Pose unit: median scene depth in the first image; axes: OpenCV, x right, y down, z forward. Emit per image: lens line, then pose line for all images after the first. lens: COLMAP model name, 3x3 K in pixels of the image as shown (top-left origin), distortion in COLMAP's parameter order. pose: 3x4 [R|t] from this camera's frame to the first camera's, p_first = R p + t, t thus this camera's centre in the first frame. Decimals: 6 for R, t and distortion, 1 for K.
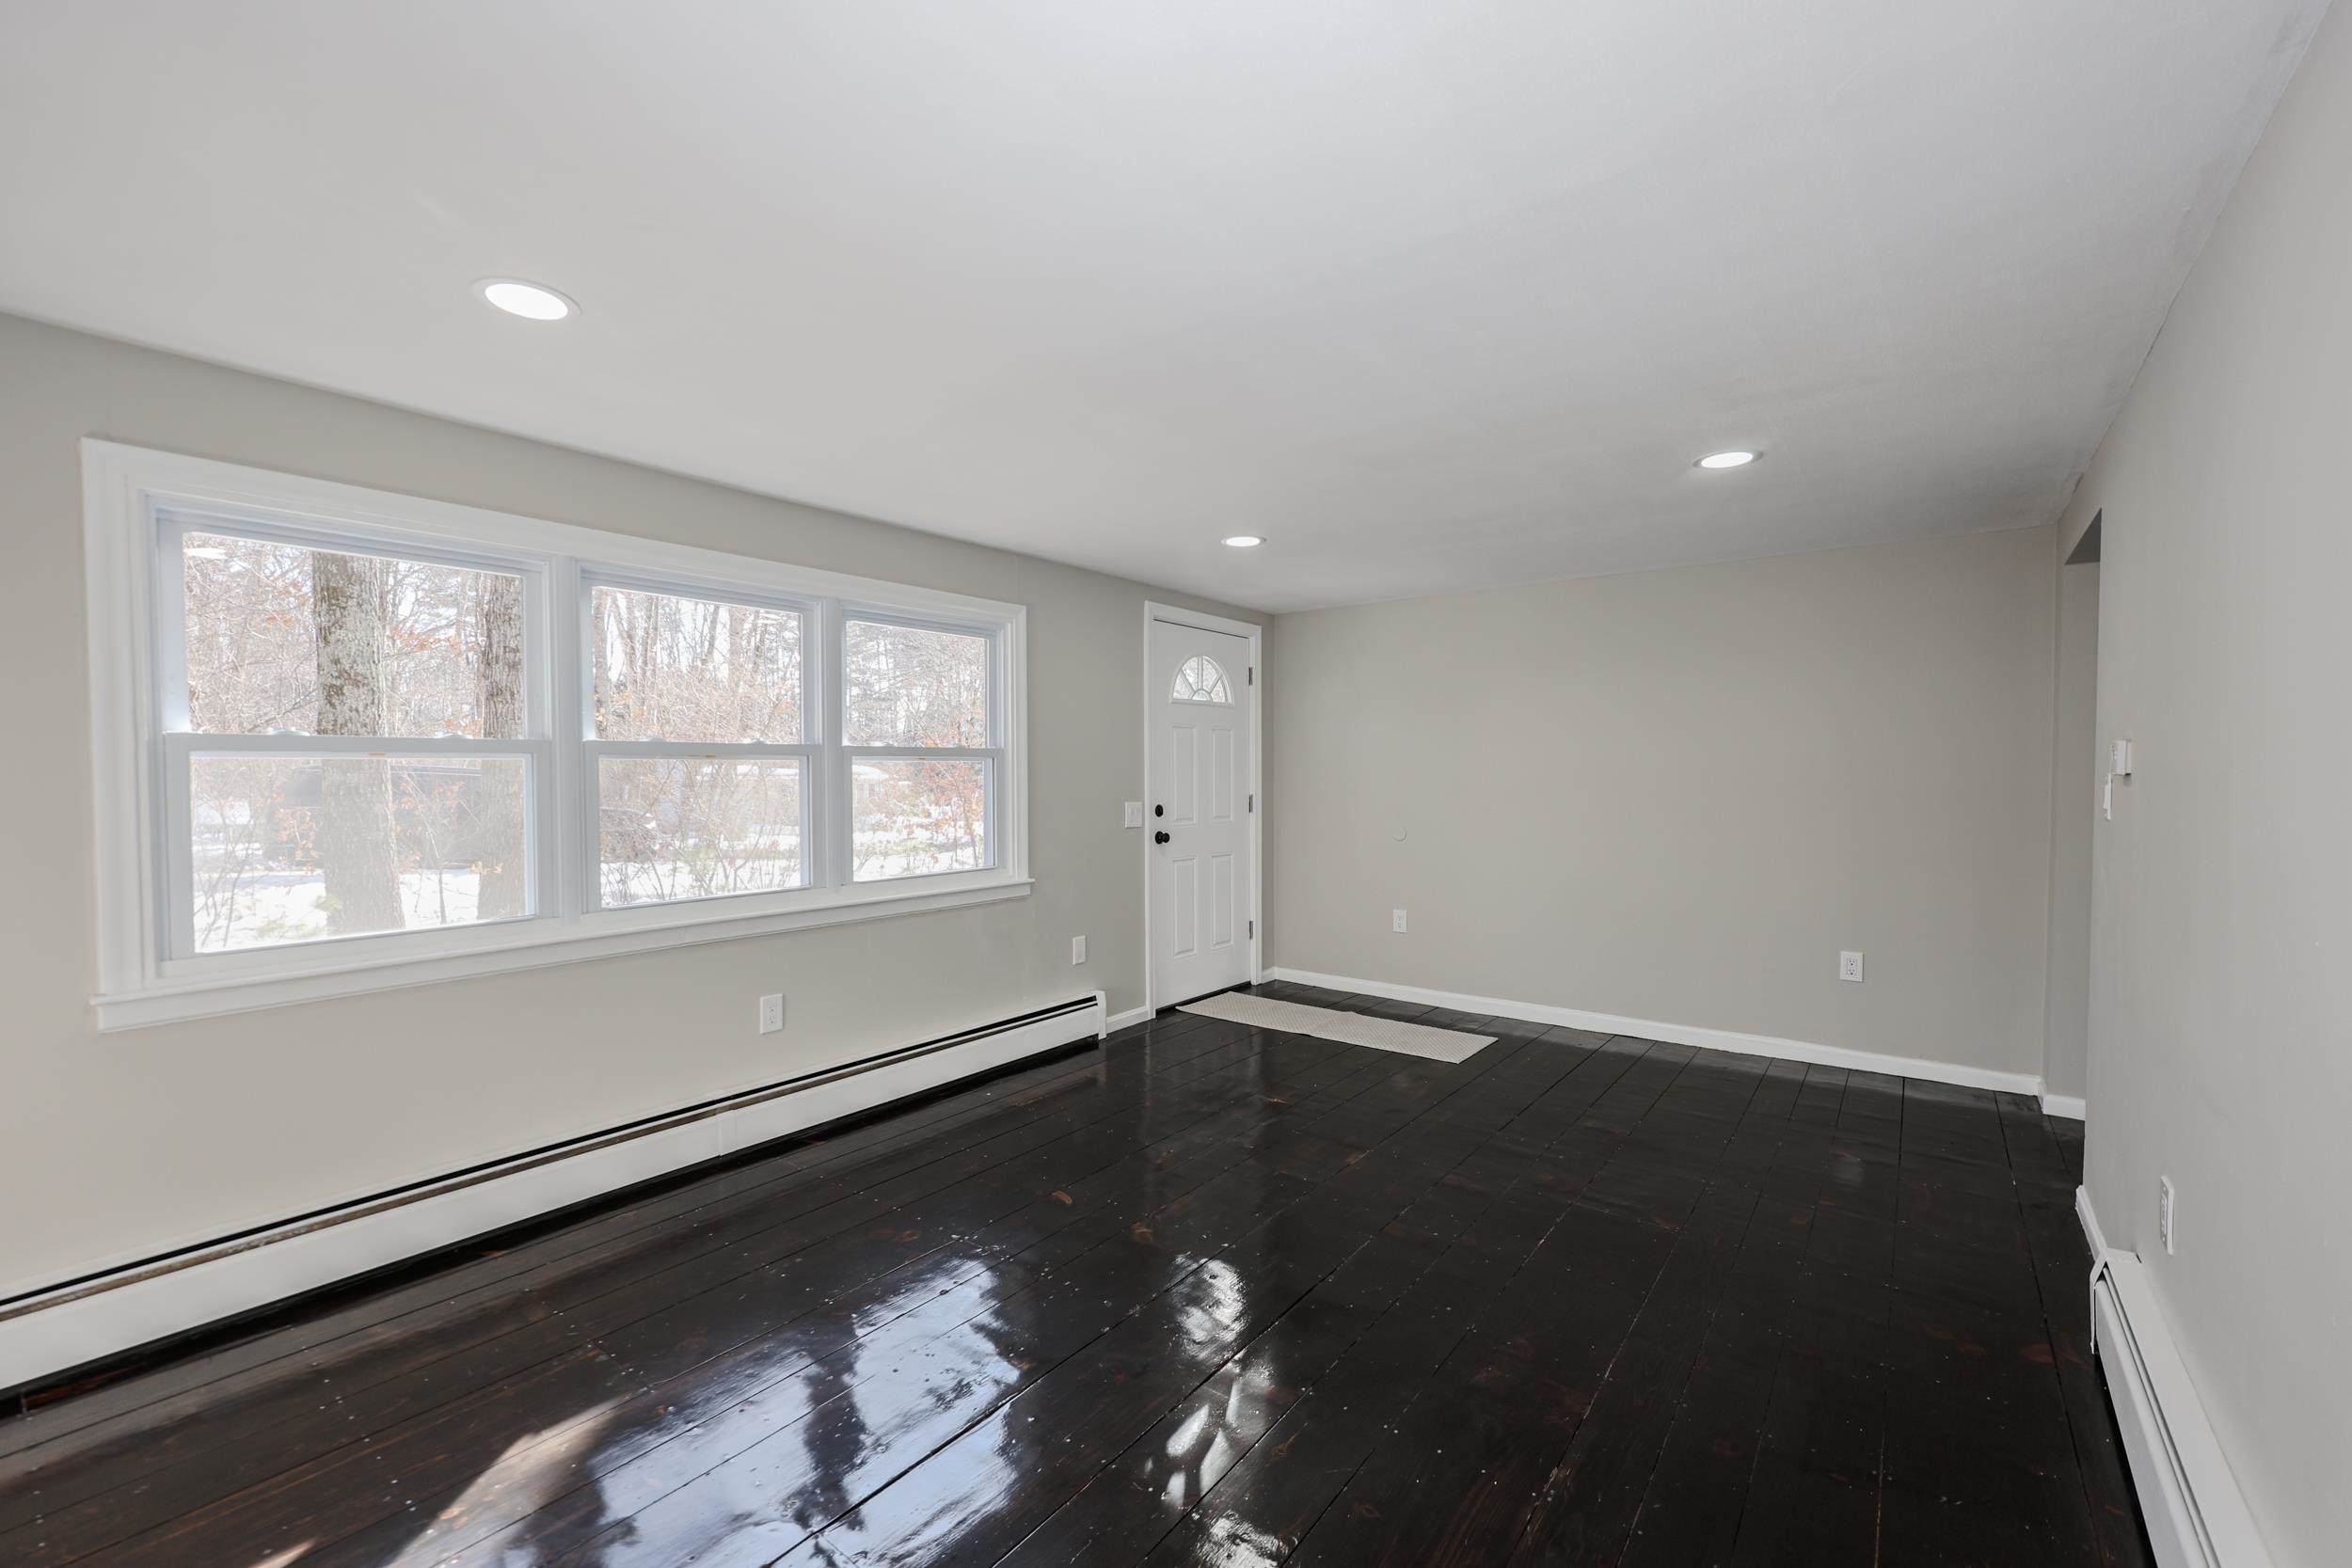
lens RADIAL K [[978.6, 0, 1176.3], [0, 978.6, 794.5], [0, 0, 1]] dist [0.001071, 0.000252]
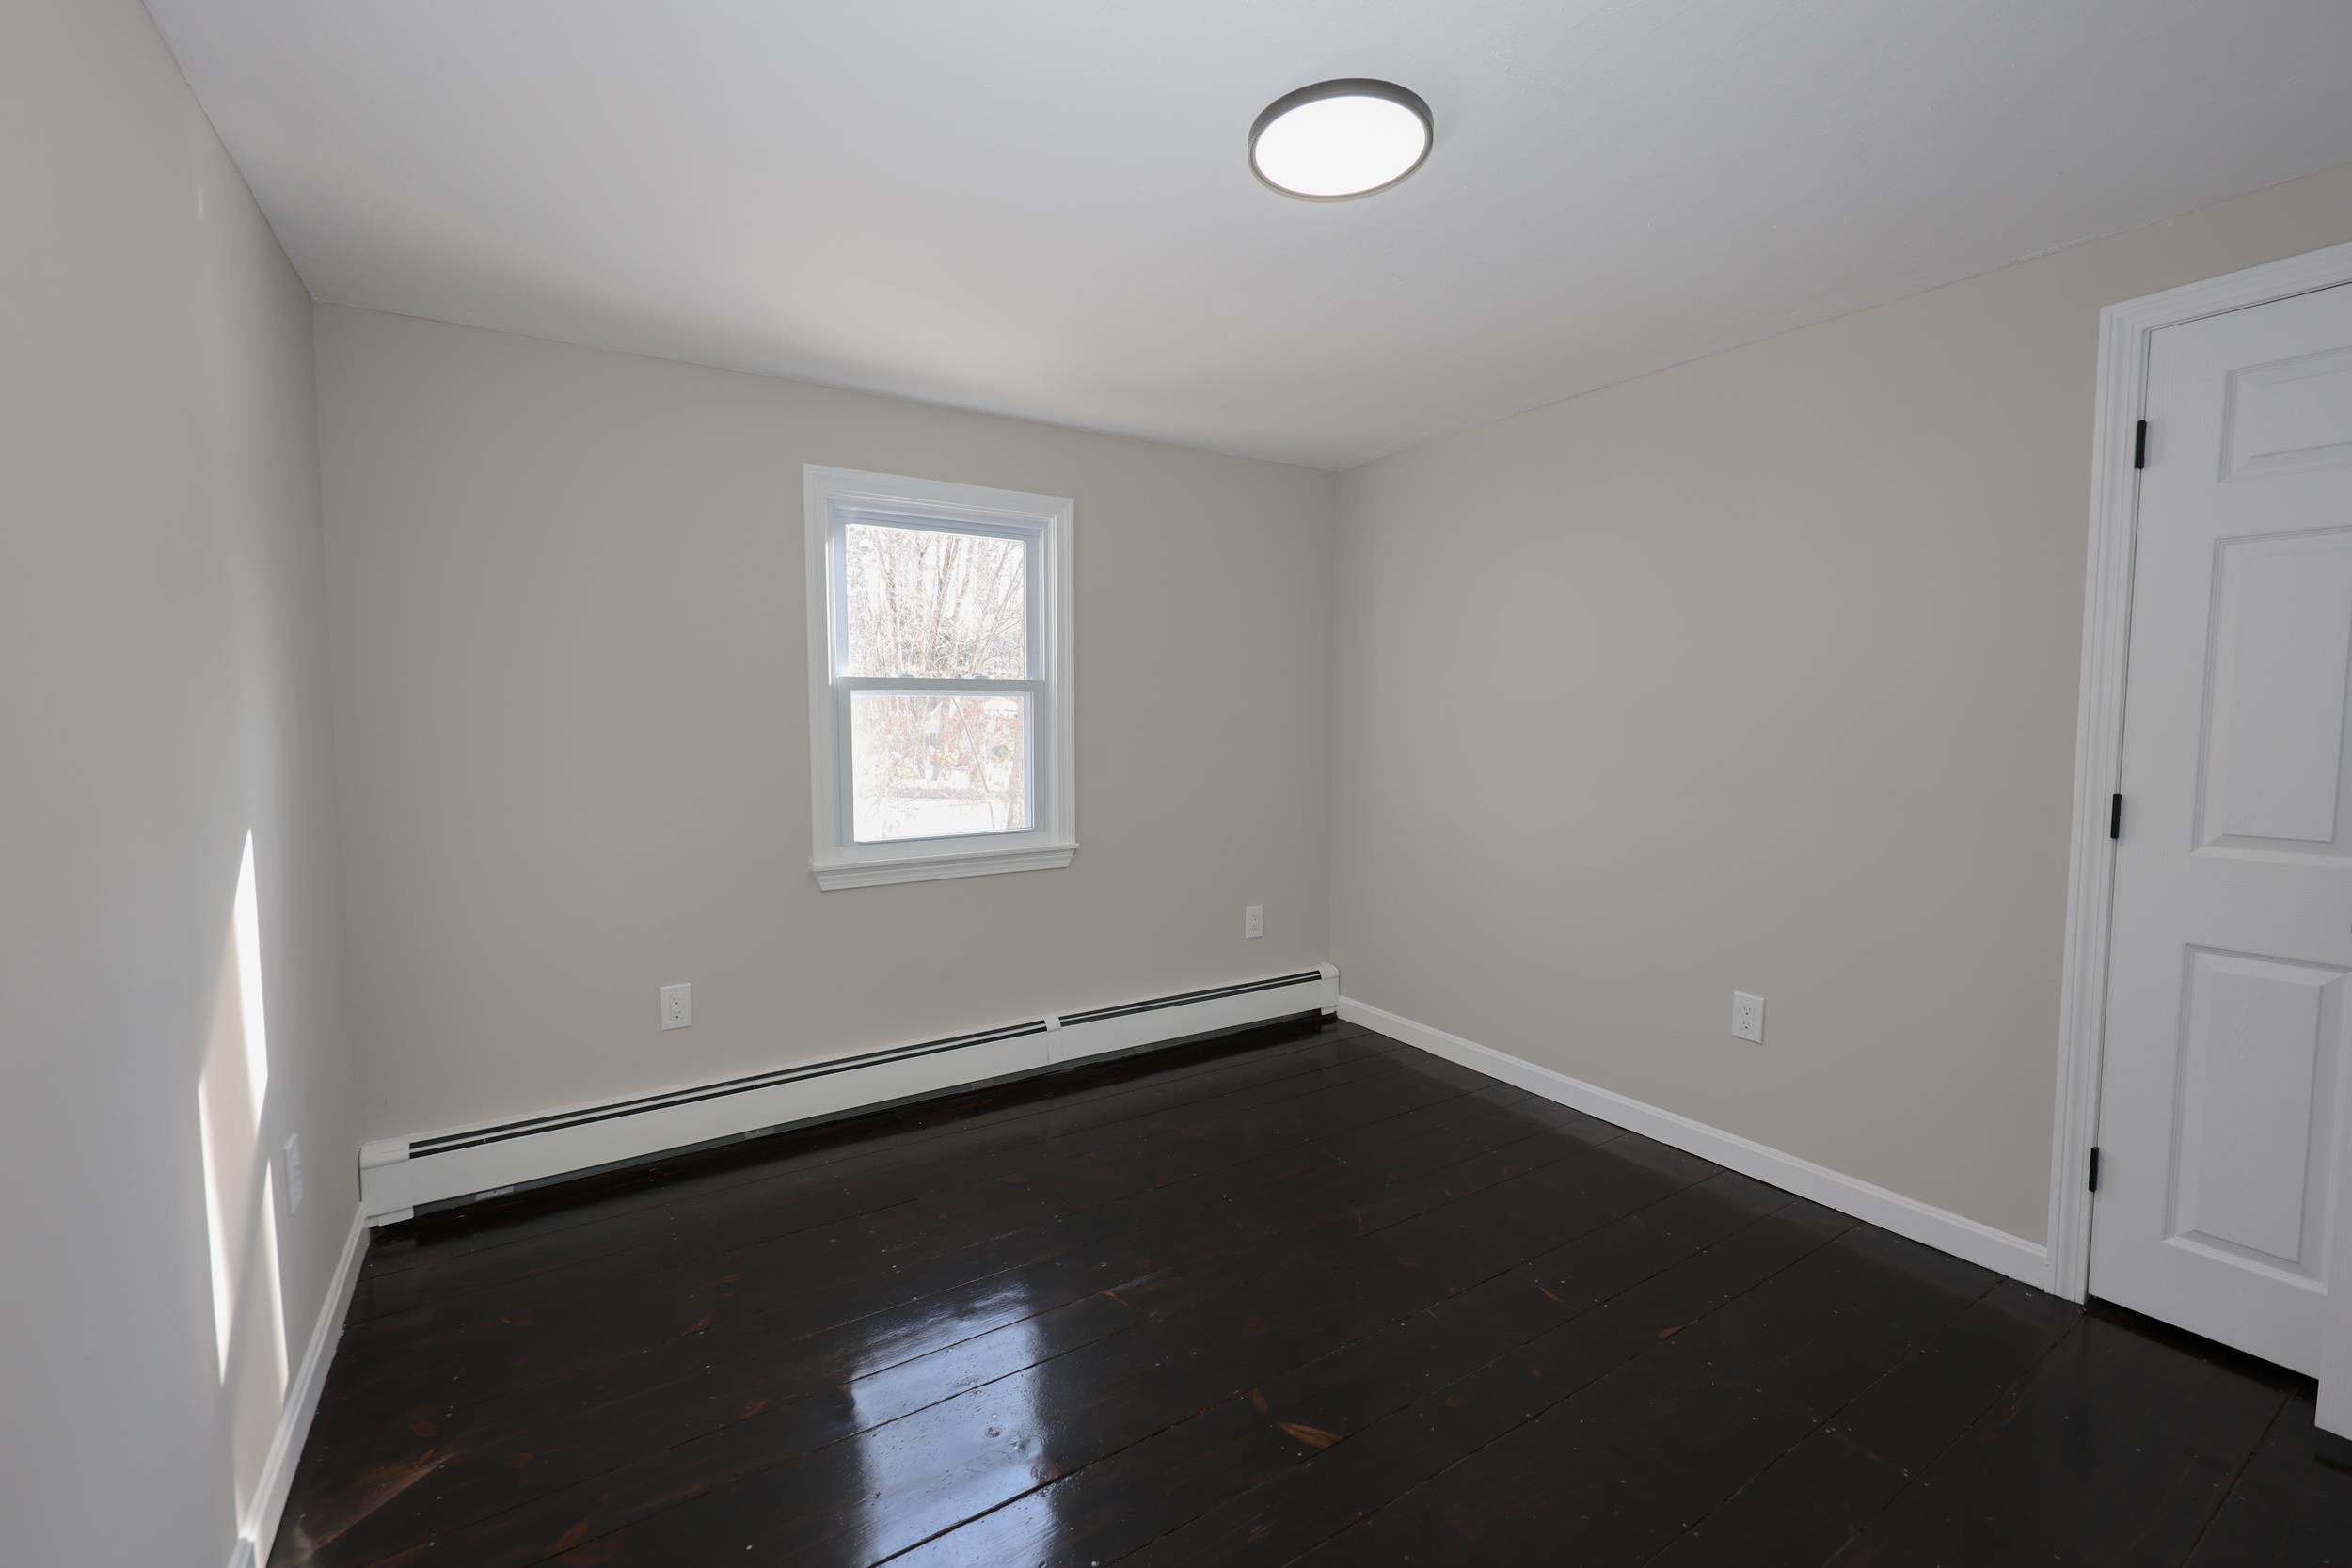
lens RADIAL K [[1015.9, 0, 1183.4], [0, 1015.9, 791.5], [0, 0, 1]] dist [-0.000946, -0.000010]
pose [[0.941969, 0.026362, -0.334663, 0.206850], [-0.006697, 0.998189, 0.059779, -0.006627], [0.335633, -0.054069, 0.940440, 0.254865]]
